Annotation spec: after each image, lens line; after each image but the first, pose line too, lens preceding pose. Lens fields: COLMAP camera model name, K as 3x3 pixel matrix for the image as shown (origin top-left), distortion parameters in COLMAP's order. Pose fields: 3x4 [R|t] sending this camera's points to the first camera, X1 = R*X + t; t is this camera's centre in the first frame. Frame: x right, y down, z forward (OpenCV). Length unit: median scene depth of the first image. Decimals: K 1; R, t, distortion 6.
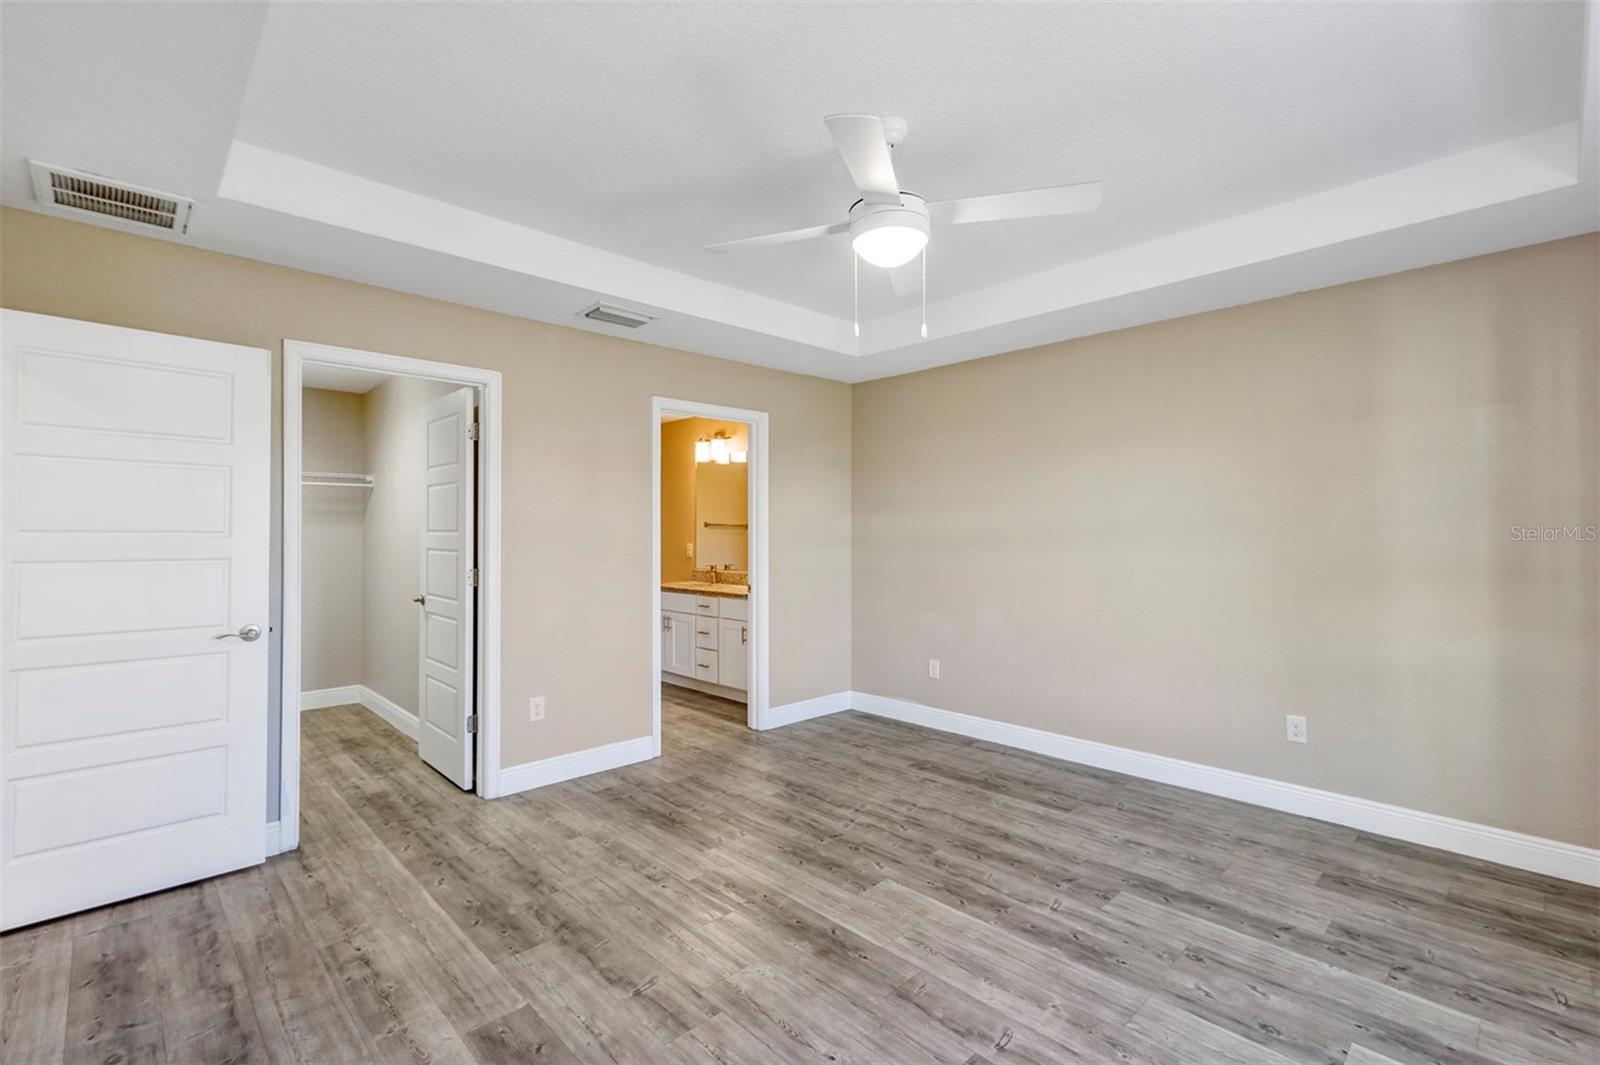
lens RADIAL K [[719.5, 0, 808.9], [0, 719.5, 529.8], [0, 0, 1]] dist [0.007918, 0.000697]
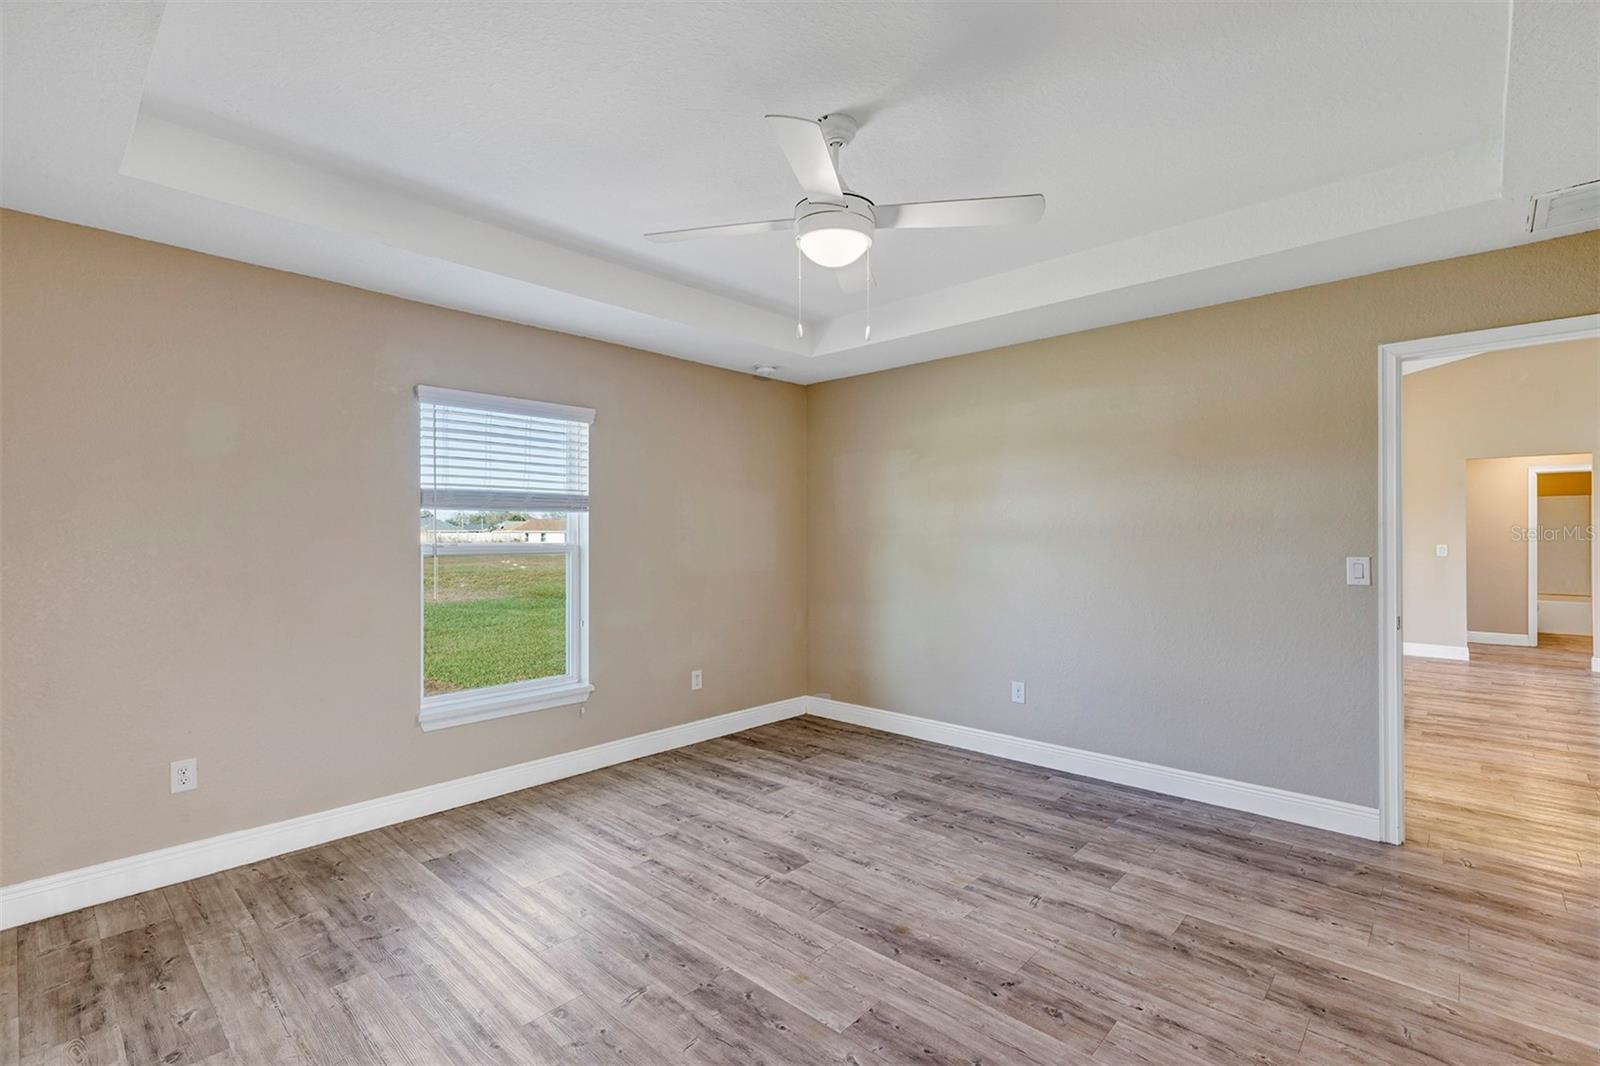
lens RADIAL K [[719.5, 0, 793.3], [0, 719.5, 535.7], [0, 0, 1]] dist [0.007918, 0.000697]
pose [[-0.999240, 0.005305, -0.038622, 0.180091], [0.005523, 0.999969, -0.005552, 0.007009], [0.038592, -0.005761, -0.999238, 1.710268]]
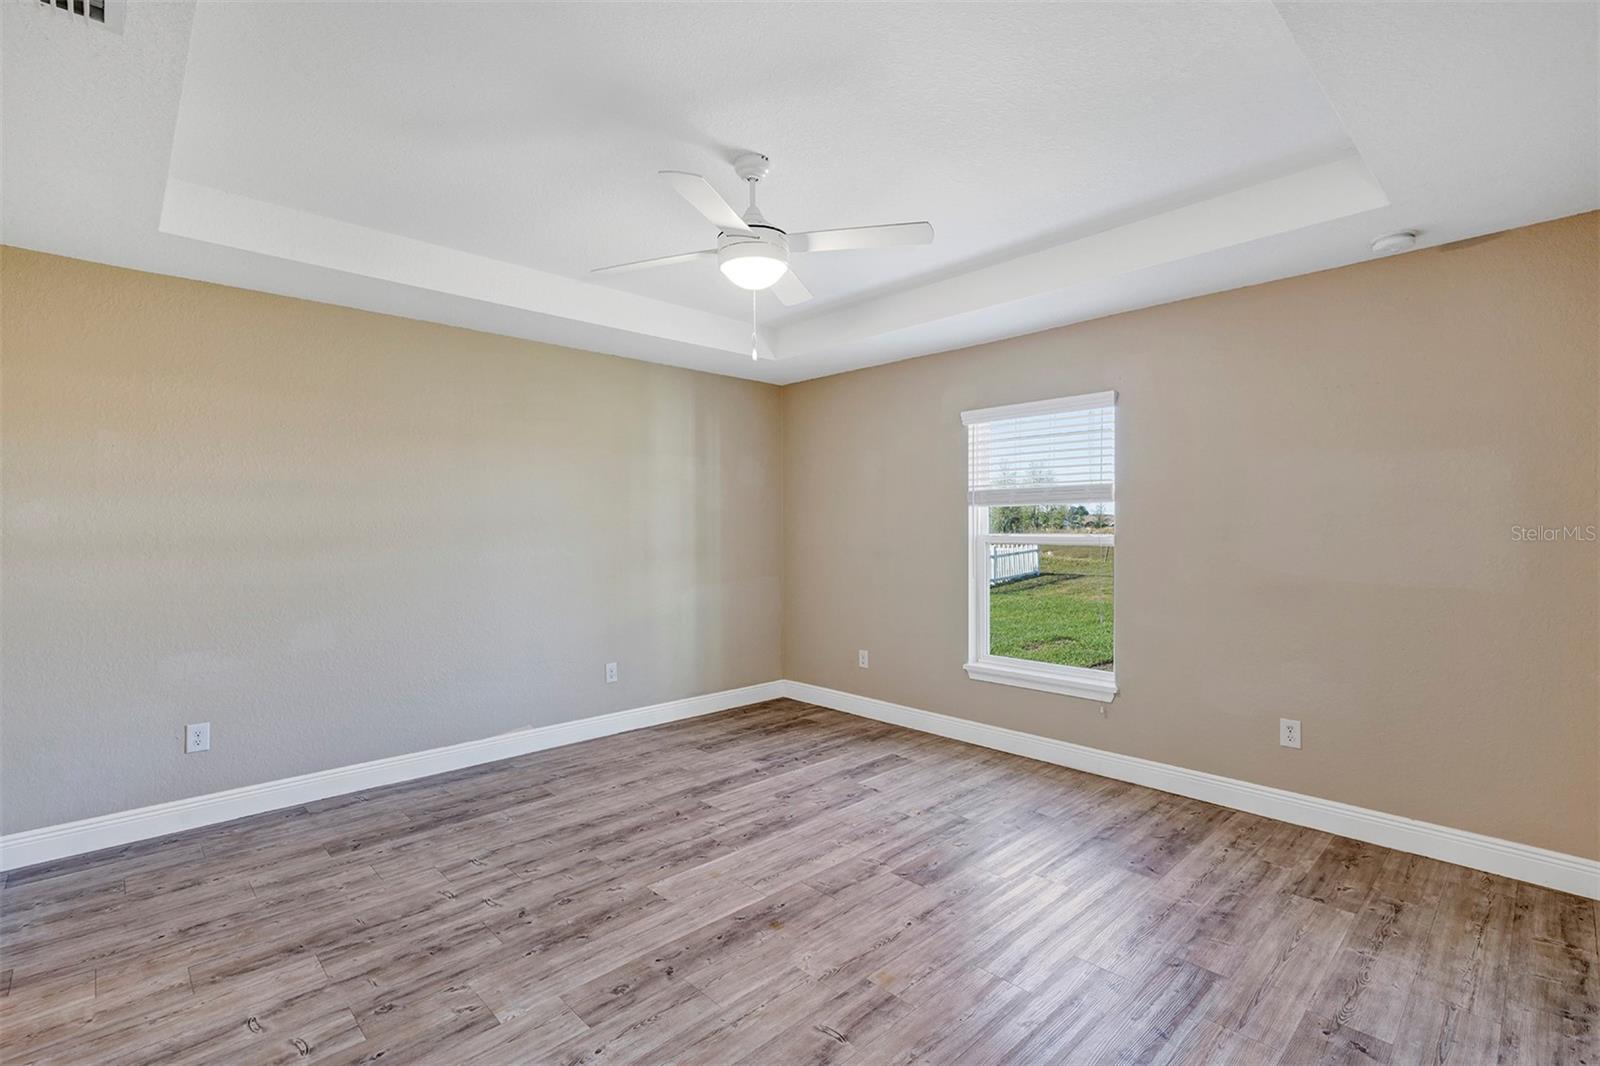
lens RADIAL K [[719.5, 0, 796.3], [0, 719.5, 529.4], [0, 0, 1]] dist [0.007918, 0.000697]
pose [[0.007922, 0.001170, 0.999968, -0.864678], [-0.002824, 0.999995, -0.001148, 0.004718], [-0.999965, -0.002815, 0.007926, 0.797722]]
